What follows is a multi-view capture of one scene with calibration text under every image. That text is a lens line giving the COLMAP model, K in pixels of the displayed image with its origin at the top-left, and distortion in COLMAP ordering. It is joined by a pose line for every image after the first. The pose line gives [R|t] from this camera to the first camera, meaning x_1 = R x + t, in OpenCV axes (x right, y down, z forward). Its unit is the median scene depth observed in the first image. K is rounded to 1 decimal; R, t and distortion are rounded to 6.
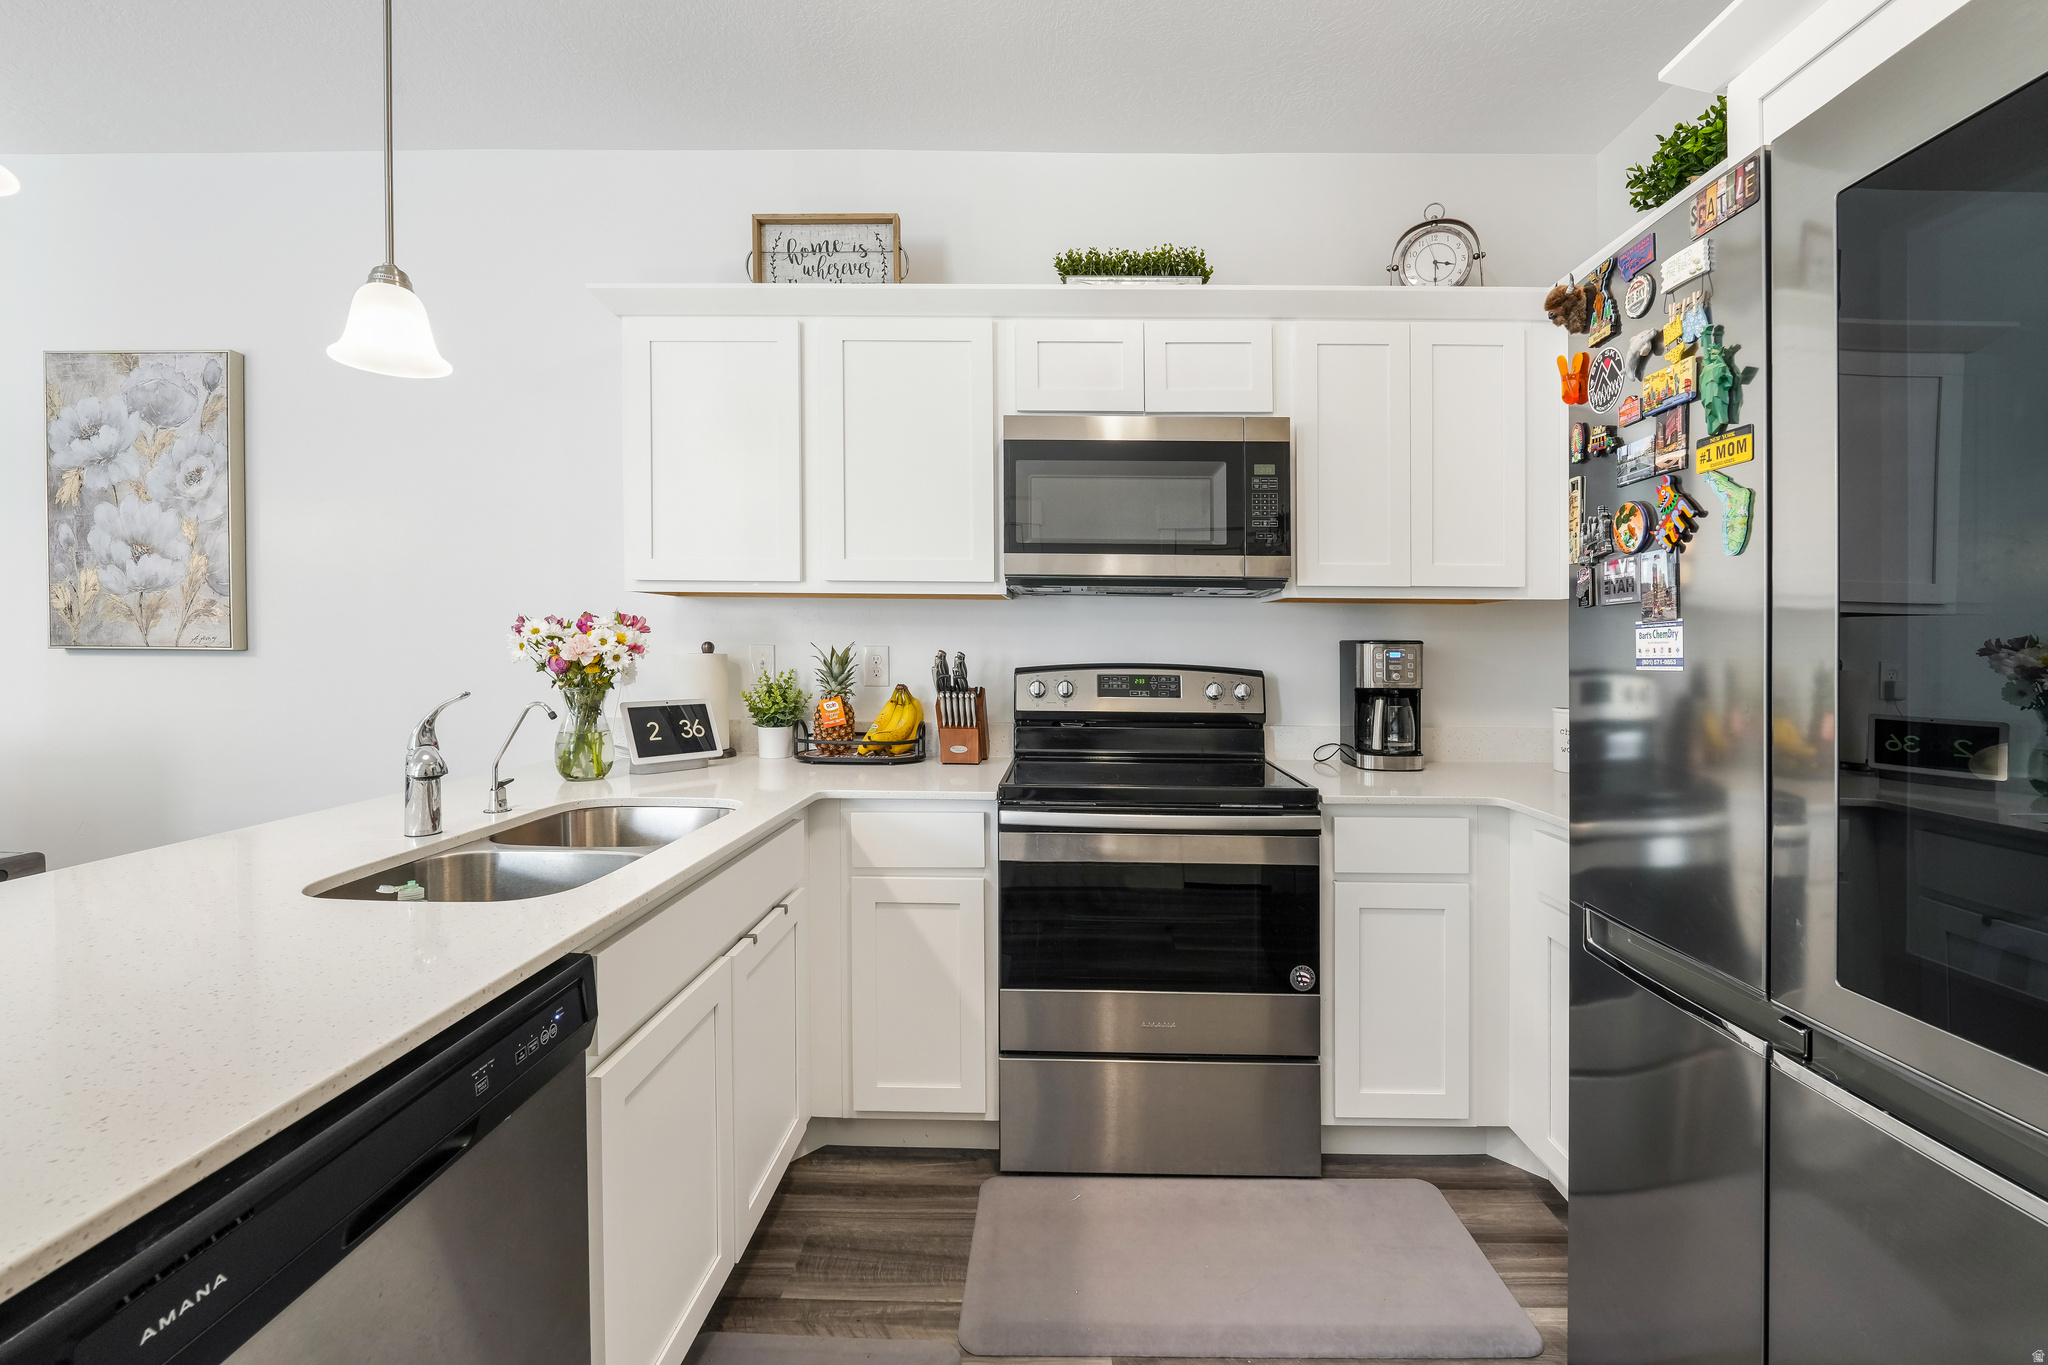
lens RADIAL K [[861.1, 0, 1029.2], [0, 861.1, 662.5], [0, 0, 1]] dist [-0.006844, -0.000391]
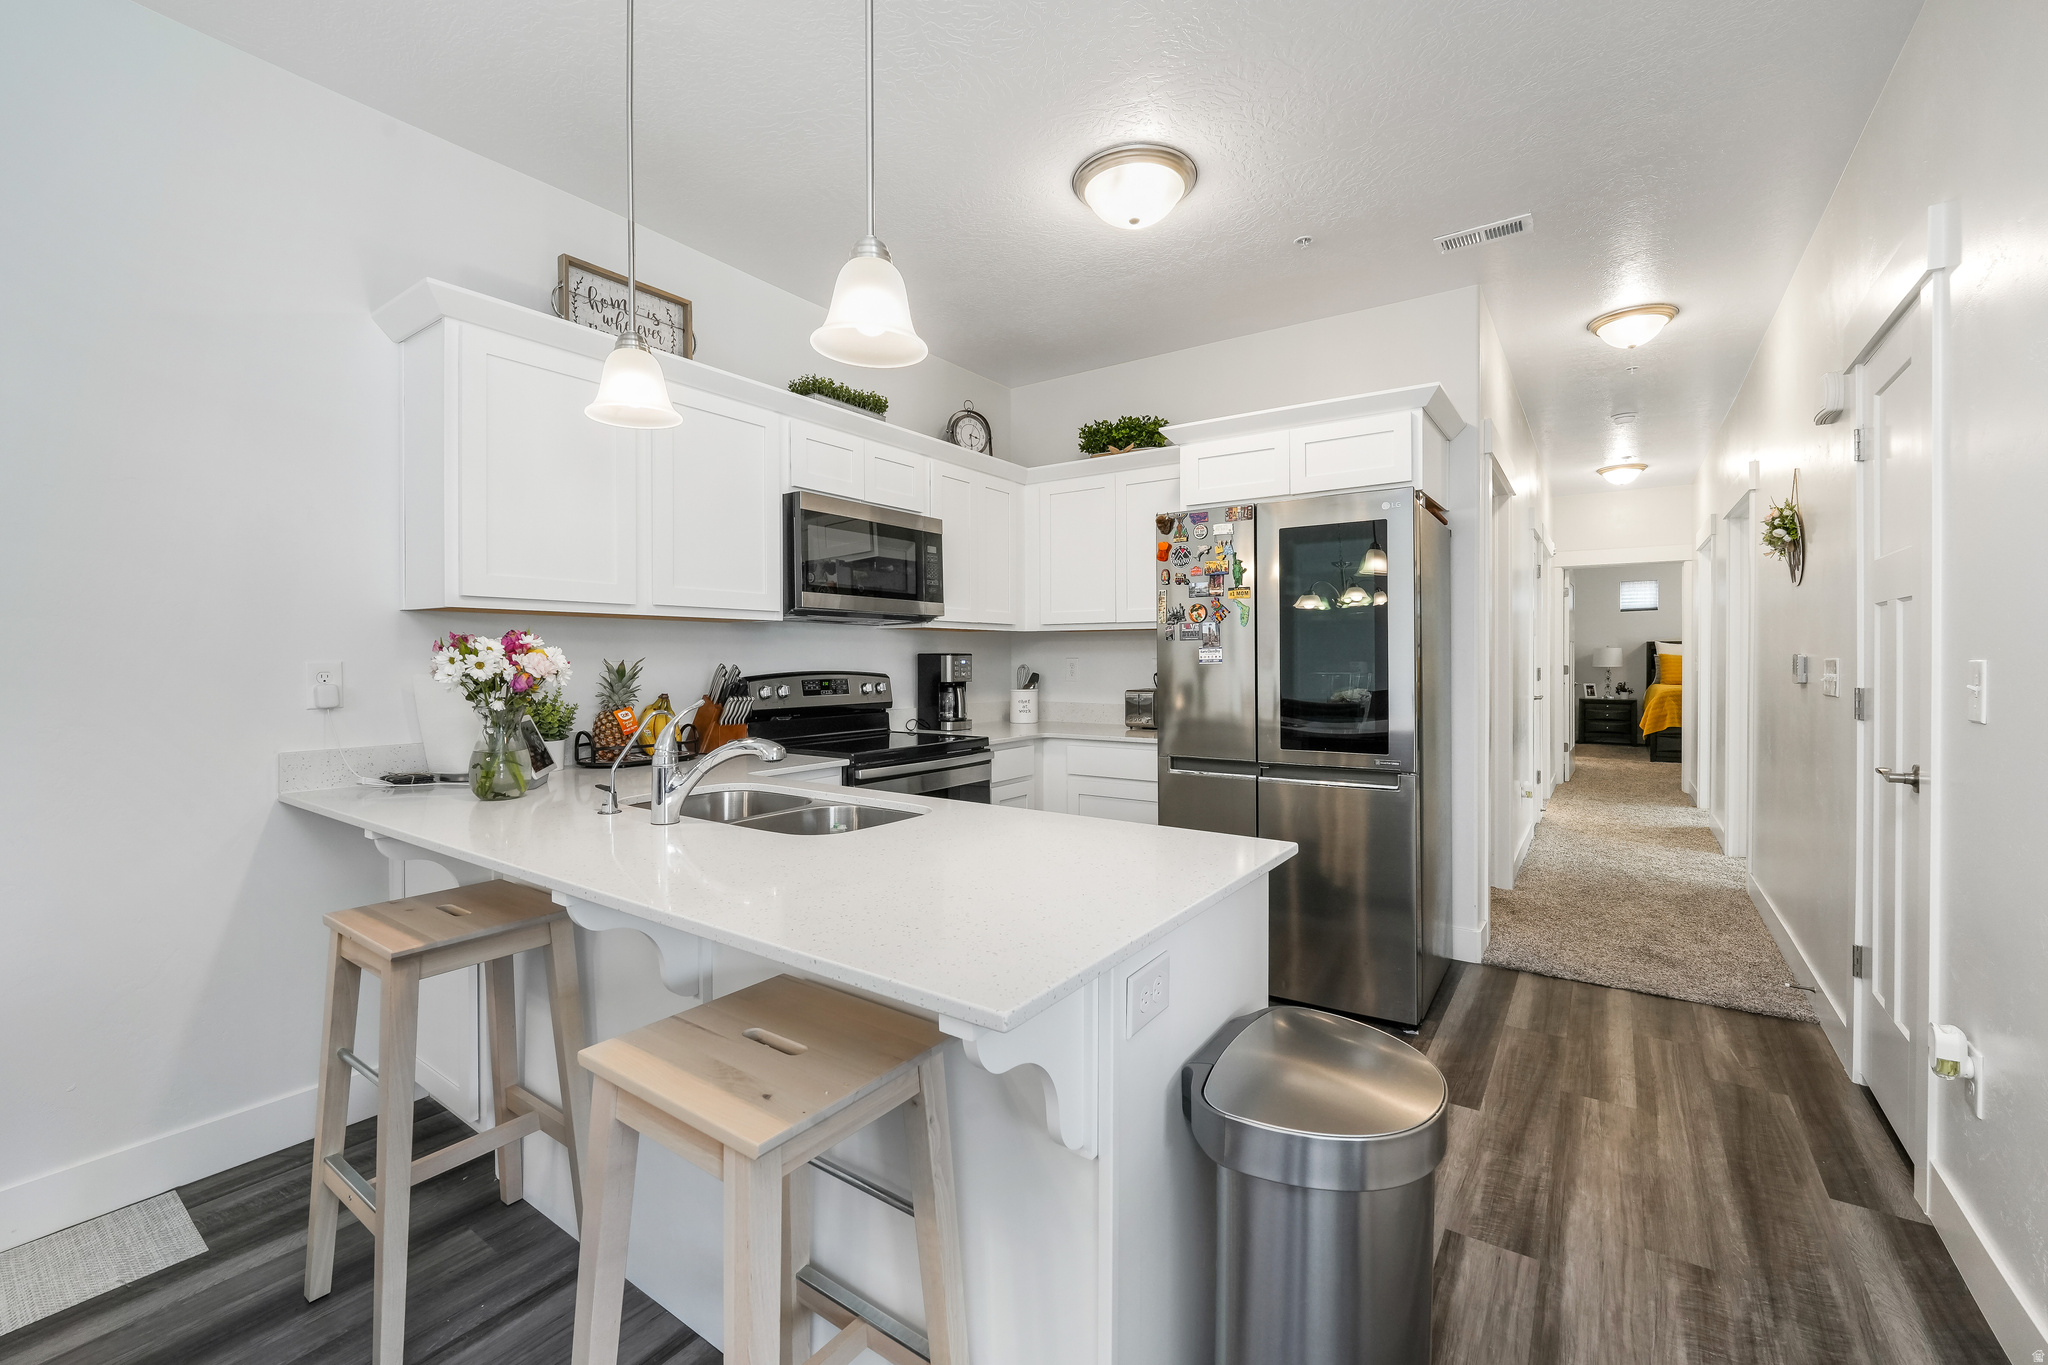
lens RADIAL K [[839.7, 0, 1019.6], [0, 839.7, 665.5], [0, 0, 1]] dist [-0.024199, -0.000095]
pose [[0.562120, -0.017846, 0.826863, -0.861002], [0.026222, 0.999649, 0.003750, -0.005070], [-0.826640, 0.019574, 0.562391, -0.026588]]
